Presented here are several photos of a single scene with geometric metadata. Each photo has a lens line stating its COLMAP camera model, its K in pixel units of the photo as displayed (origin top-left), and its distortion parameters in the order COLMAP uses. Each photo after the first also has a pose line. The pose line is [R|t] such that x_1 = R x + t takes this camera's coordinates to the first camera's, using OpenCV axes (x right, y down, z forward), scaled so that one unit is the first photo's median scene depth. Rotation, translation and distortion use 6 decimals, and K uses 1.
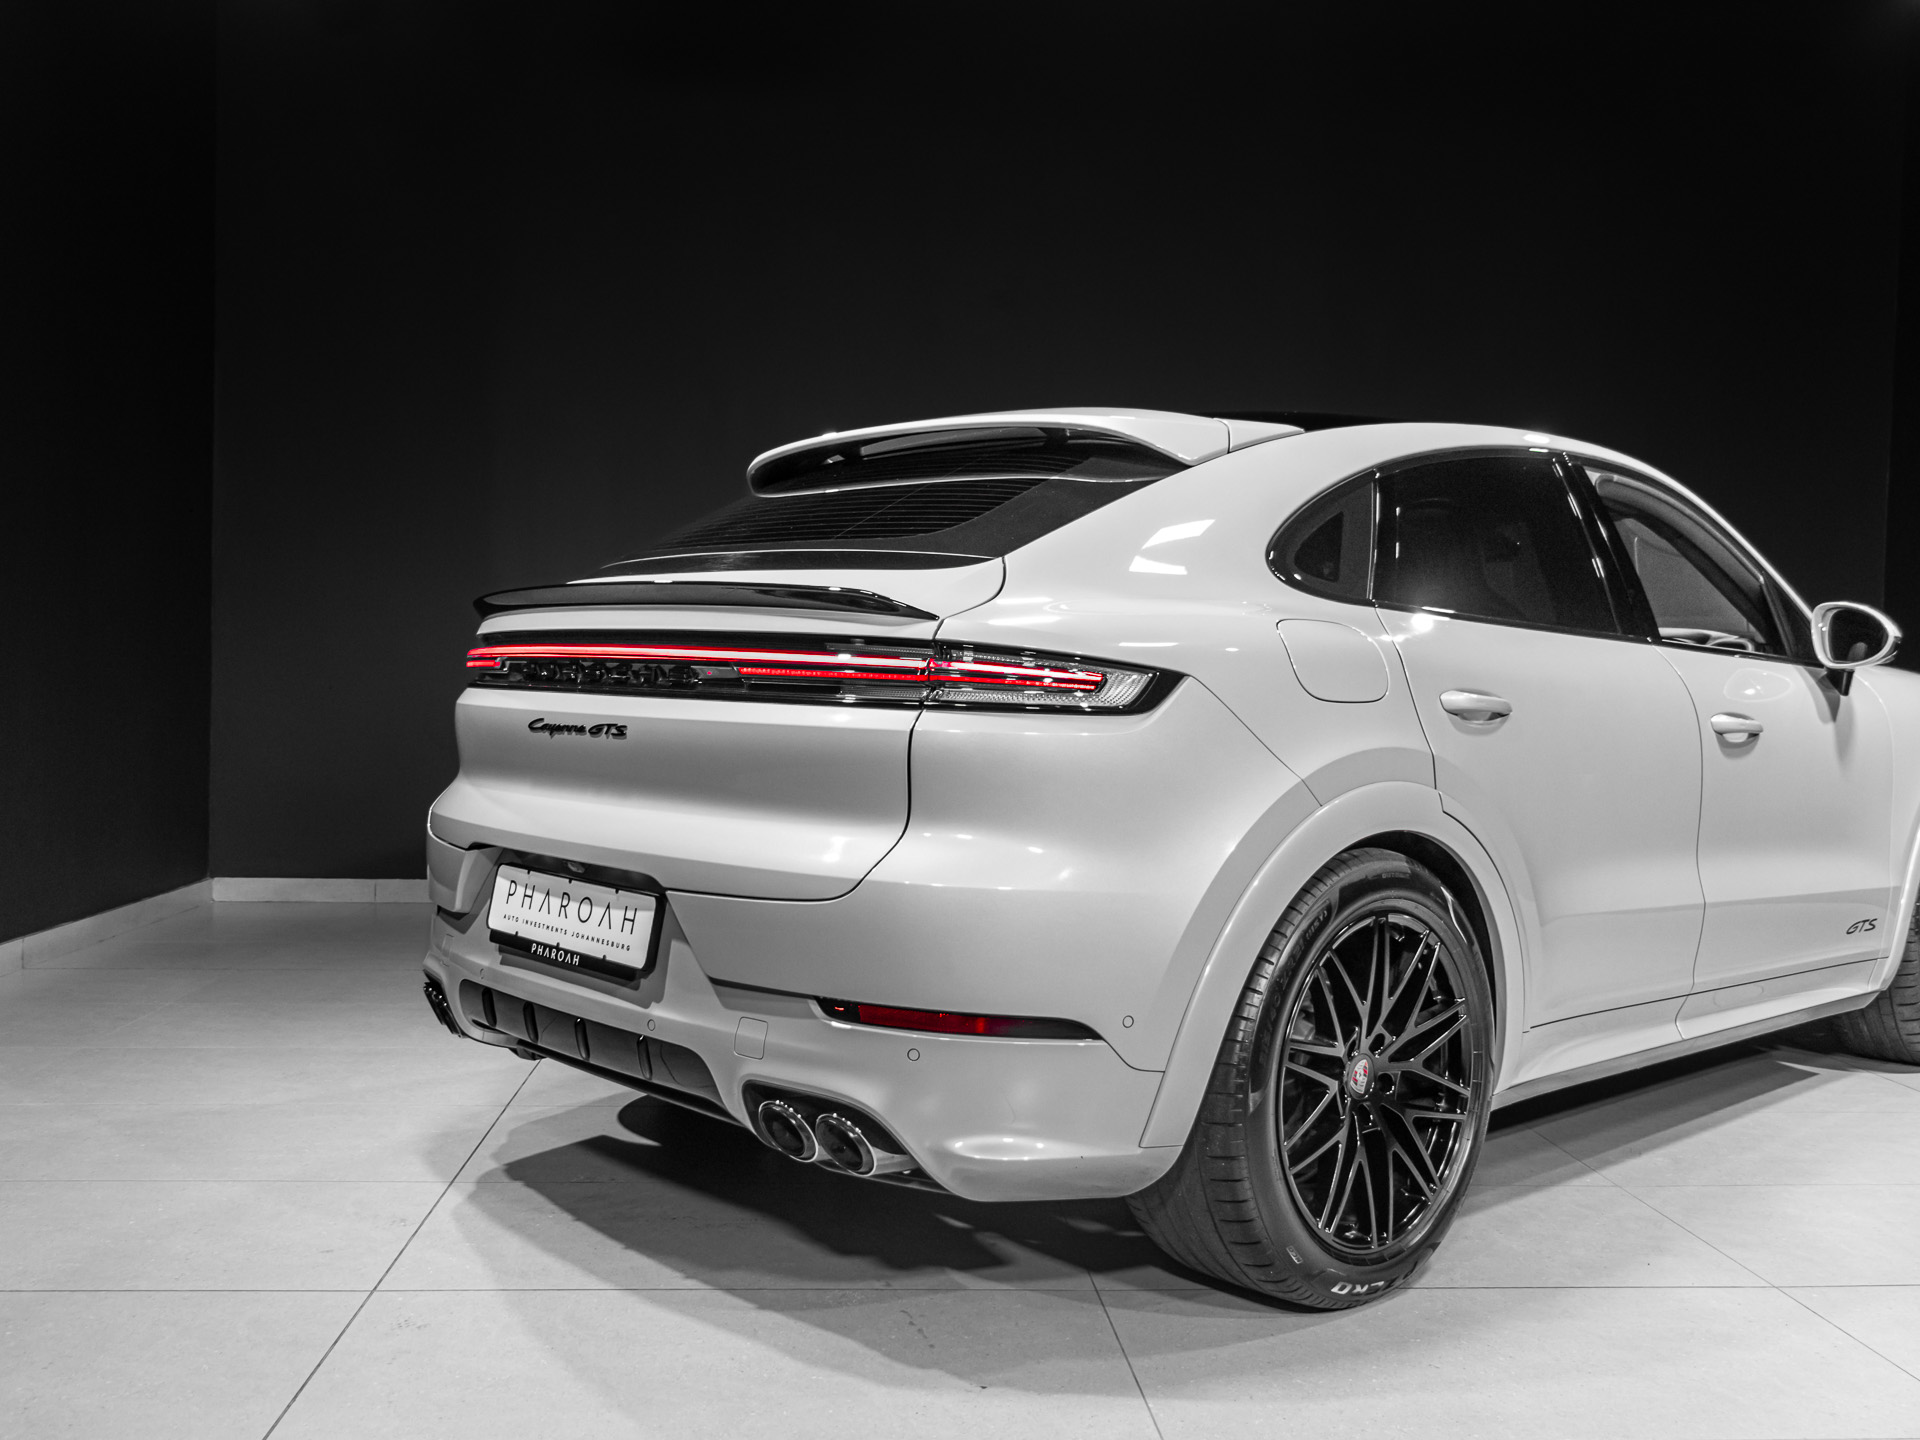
lens RADIAL K [[1758.8, 0, 961.7], [0, 1758.8, 709.5], [0, 0, 1]] dist [-0.001752, 0.000000]
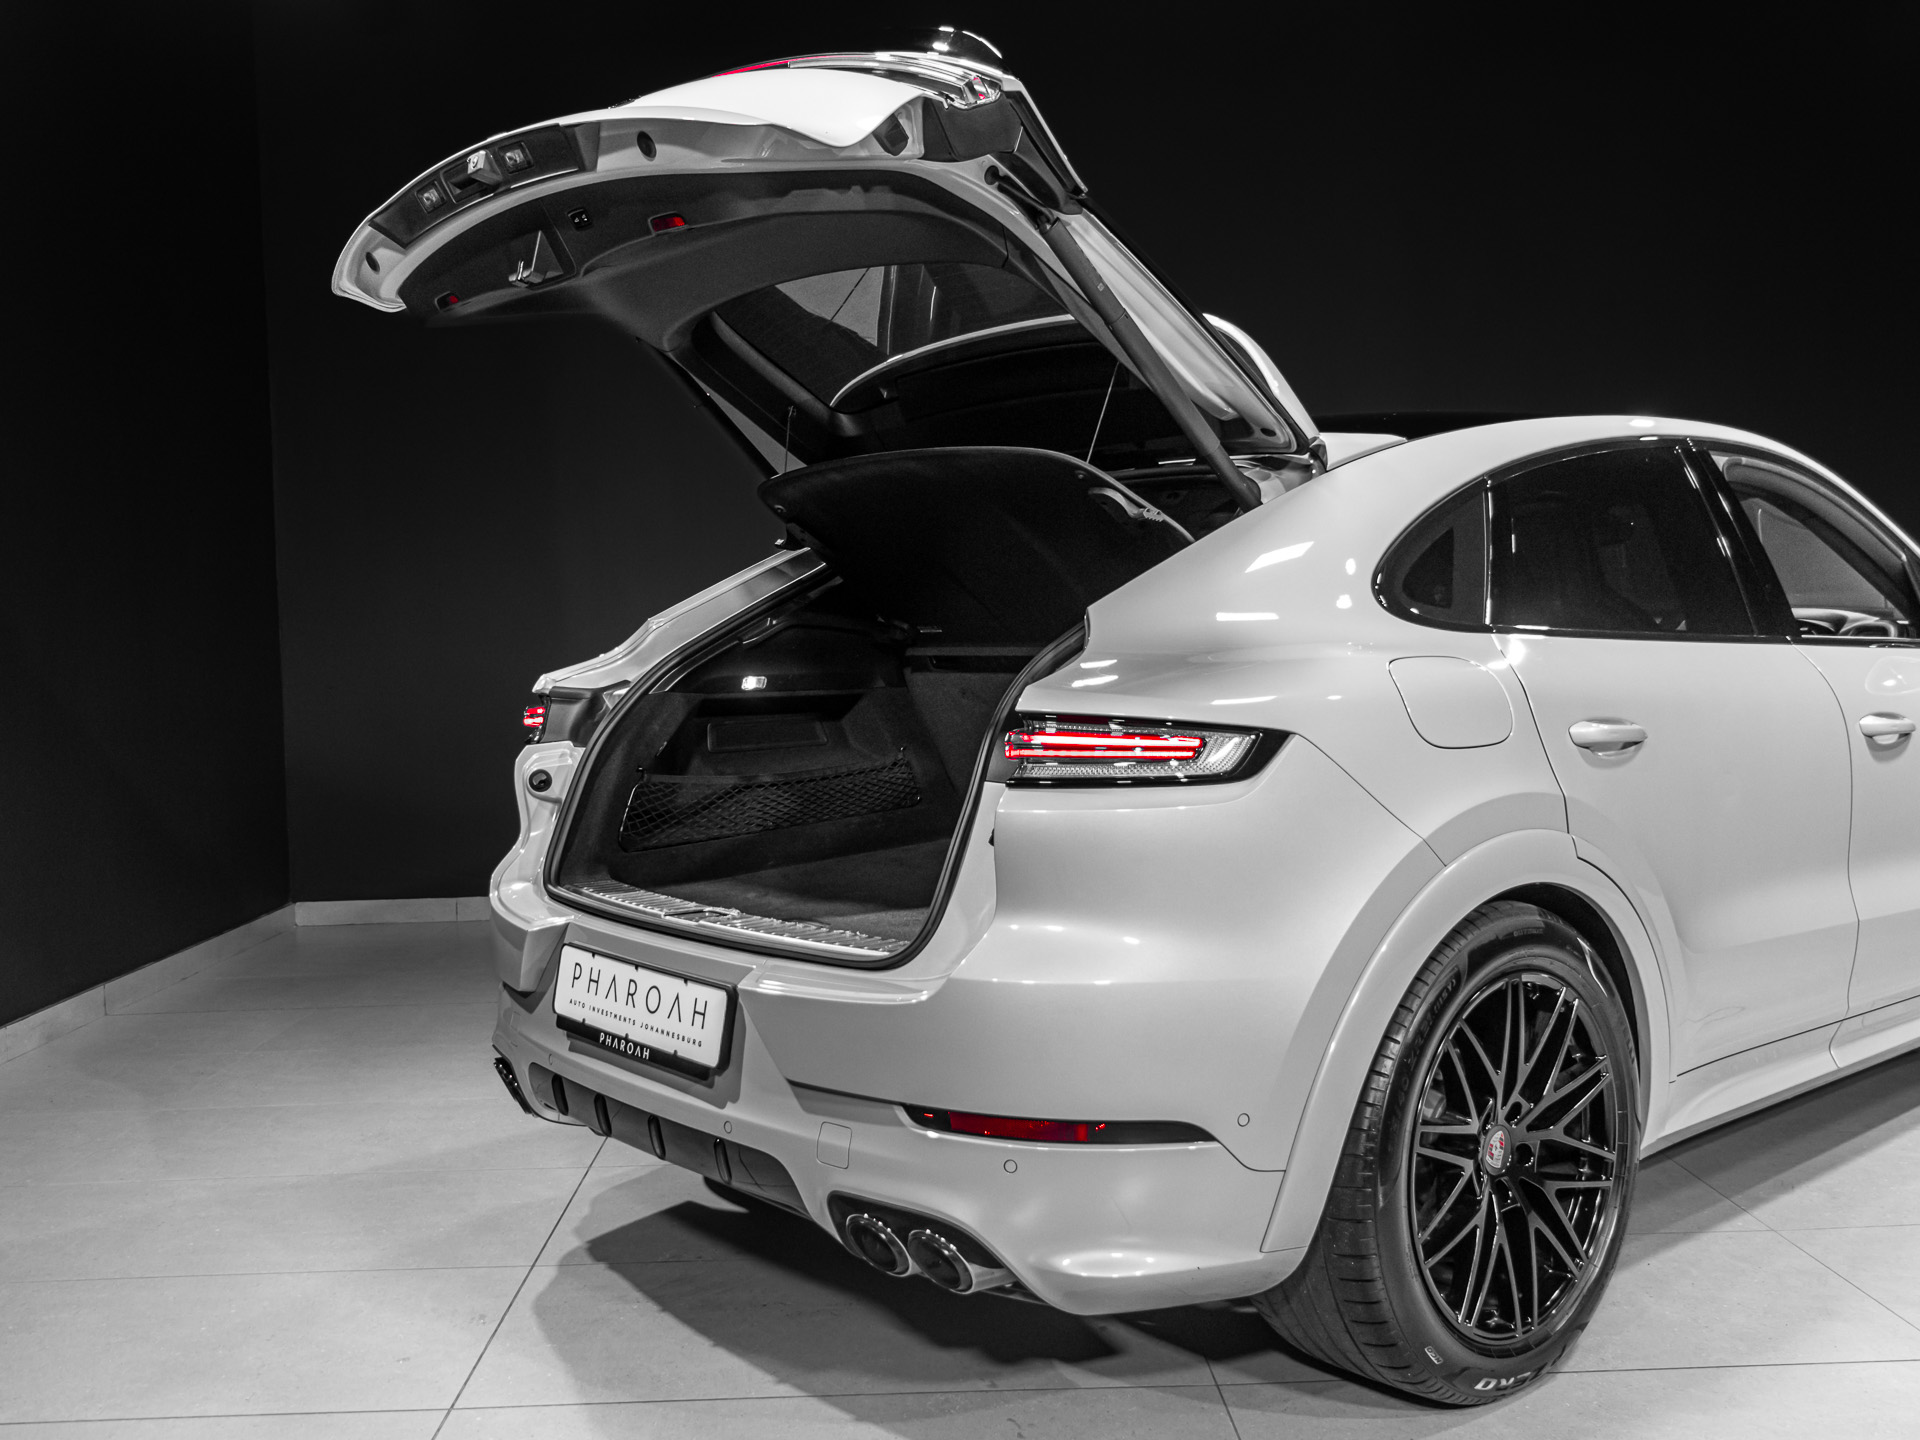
lens RADIAL K [[1758.8, 0, 959.9], [0, 1758.8, 715.4], [0, 0, 1]] dist [-0.001752, 0.000000]
pose [[0.998042, -0.041048, -0.047188, -0.000701], [0.042410, 0.998701, 0.028249, -0.055743], [0.045967, -0.030195, 0.998486, 0.075089]]
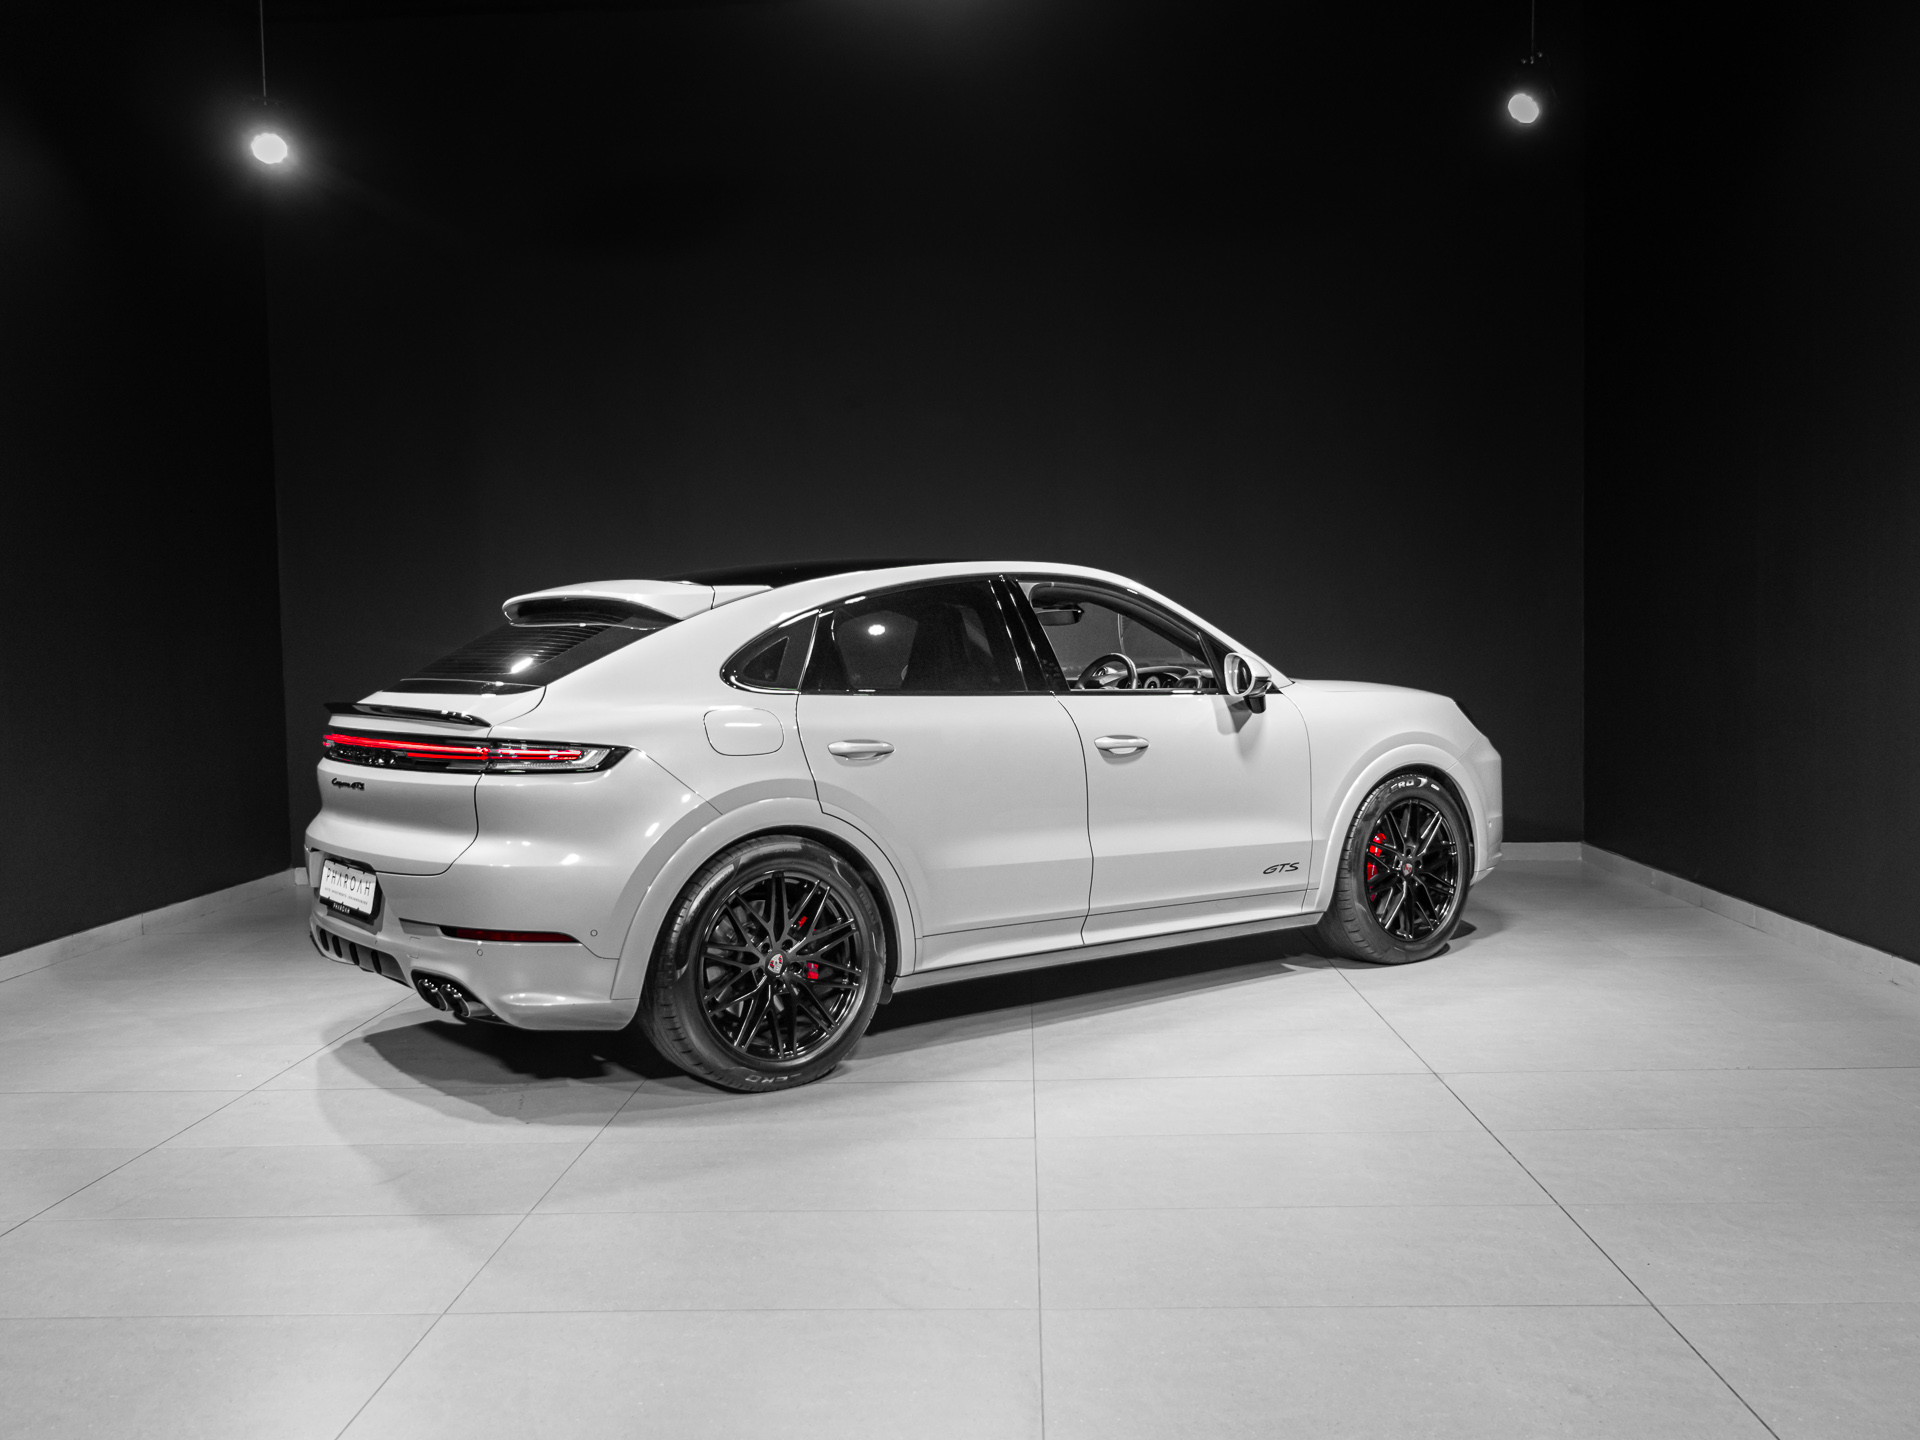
lens RADIAL K [[1758.8, 0, 957.6], [0, 1758.8, 716.3], [0, 0, 1]] dist [-0.001752, 0.000000]
pose [[0.992290, -0.041546, -0.116766, 0.621585], [0.044316, 0.998792, 0.021226, -0.070198], [0.115743, -0.026237, 0.992933, -0.730807]]
